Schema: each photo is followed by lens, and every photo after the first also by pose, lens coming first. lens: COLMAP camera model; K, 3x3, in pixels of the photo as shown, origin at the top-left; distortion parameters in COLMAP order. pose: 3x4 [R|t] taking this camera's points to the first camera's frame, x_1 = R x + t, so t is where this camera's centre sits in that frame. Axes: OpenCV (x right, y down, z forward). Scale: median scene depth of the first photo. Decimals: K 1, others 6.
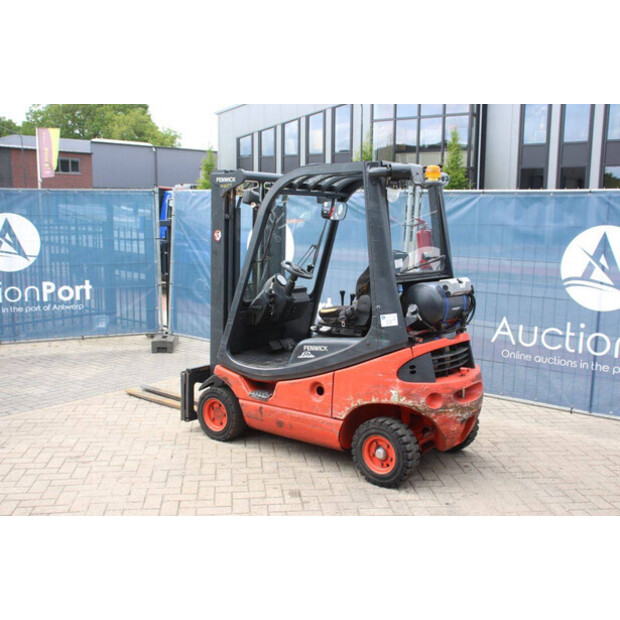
lens RADIAL K [[742.9, 0, 310.0], [0, 742.9, 310.0], [0, 0, 1]] dist [-0.019947, -0.016738]
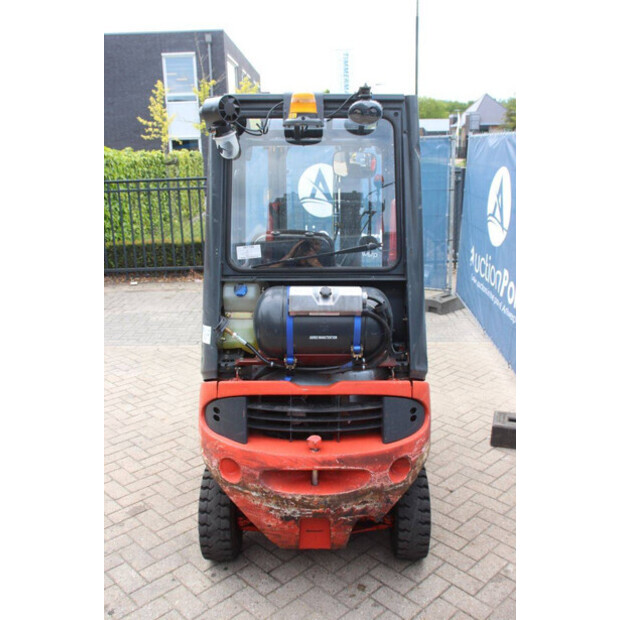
lens RADIAL K [[633.0, 0, 310.0], [0, 633.0, 310.0], [0, 0, 1]] dist [-0.061342, -0.002920]
pose [[0.593771, 0.177380, -0.784839, 0.275140], [-0.084921, 0.983766, 0.158092, -0.048608], [0.800140, -0.027221, 0.599195, 0.324580]]
